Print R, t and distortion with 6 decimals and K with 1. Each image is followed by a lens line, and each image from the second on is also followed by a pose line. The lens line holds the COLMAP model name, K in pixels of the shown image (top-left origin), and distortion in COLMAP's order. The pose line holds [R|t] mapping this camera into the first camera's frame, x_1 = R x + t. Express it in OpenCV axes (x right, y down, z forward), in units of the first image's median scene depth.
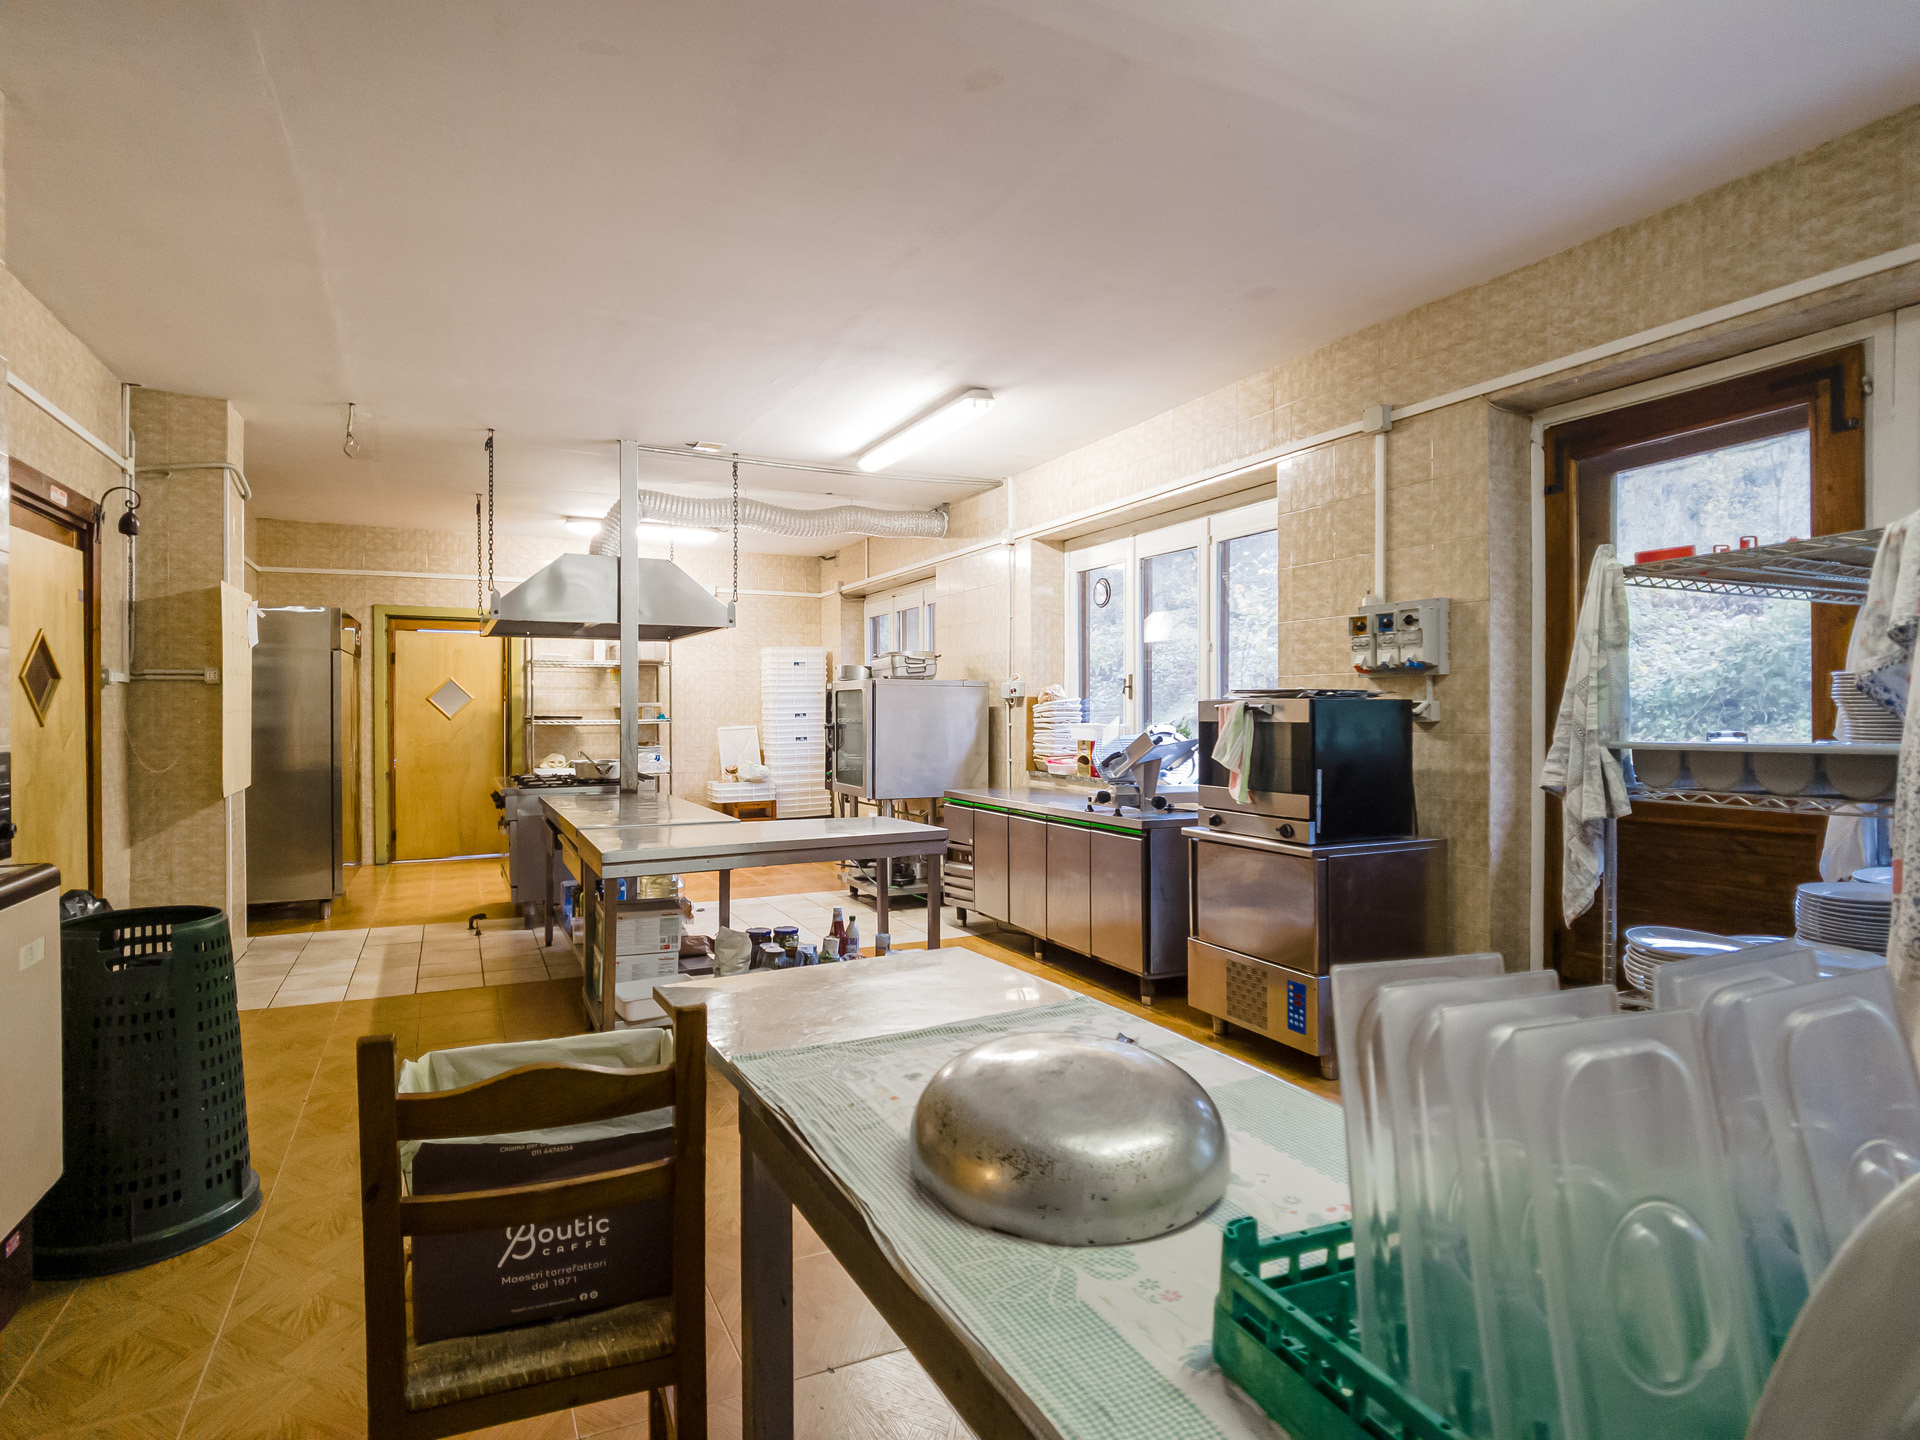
lens RADIAL K [[1032.0, 0, 965.3], [0, 1032.0, 713.1], [0, 0, 1]] dist [-0.019170, -0.001145]
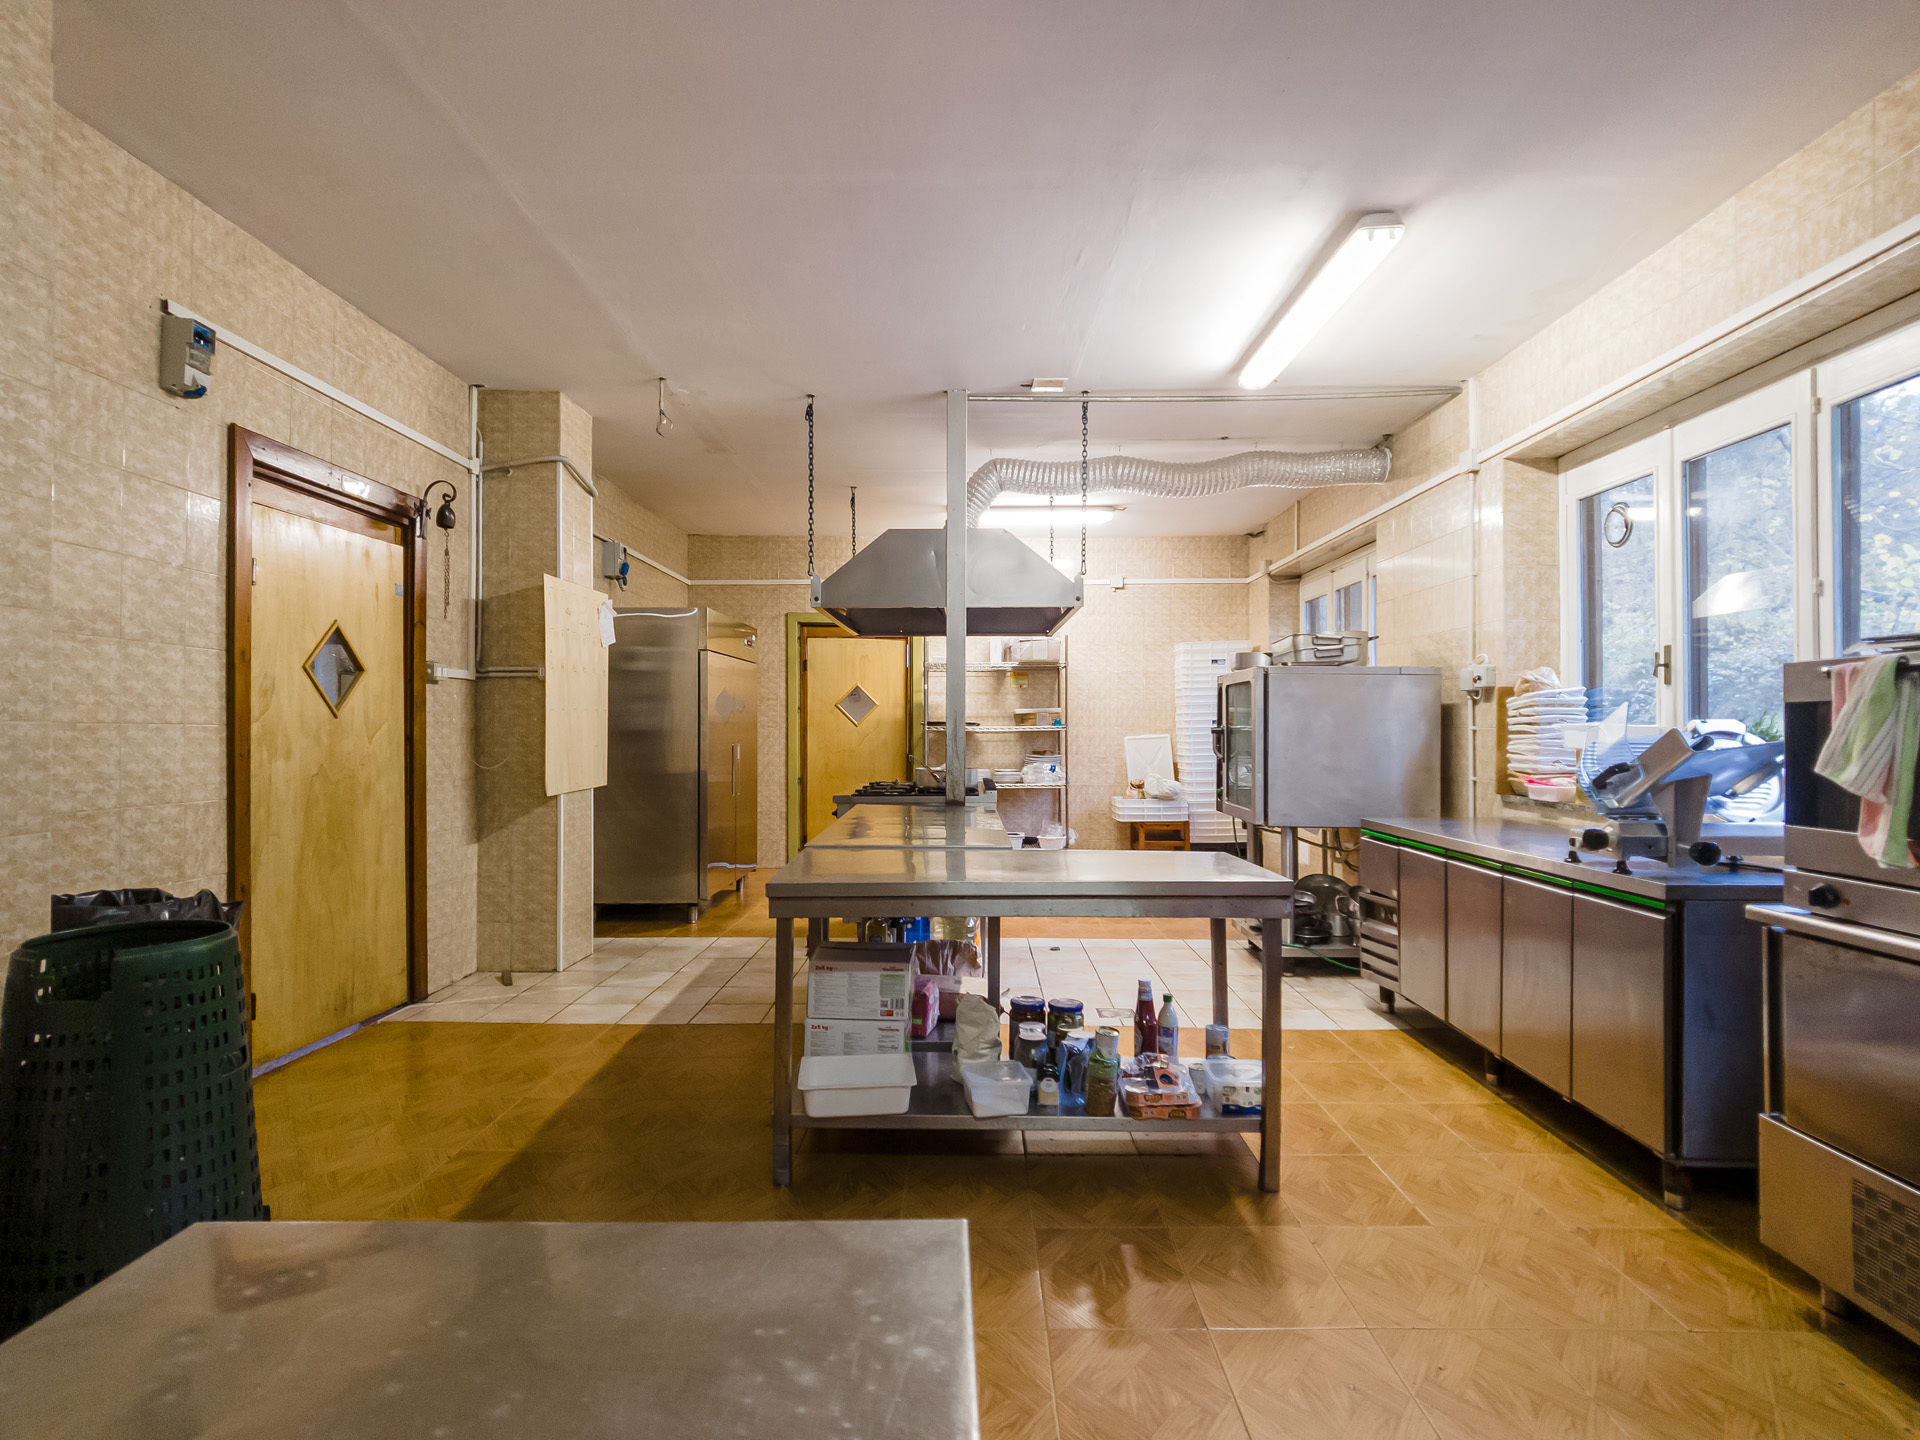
lens RADIAL K [[1047.2, 0, 953.8], [0, 1047.2, 730.3], [0, 0, 1]] dist [0.005030, -0.018726]
pose [[0.890732, 0.001857, -0.454525, 0.073472], [-0.001808, 0.999998, 0.000543, 0.017754], [0.454525, 0.000338, 0.890734, 0.273185]]
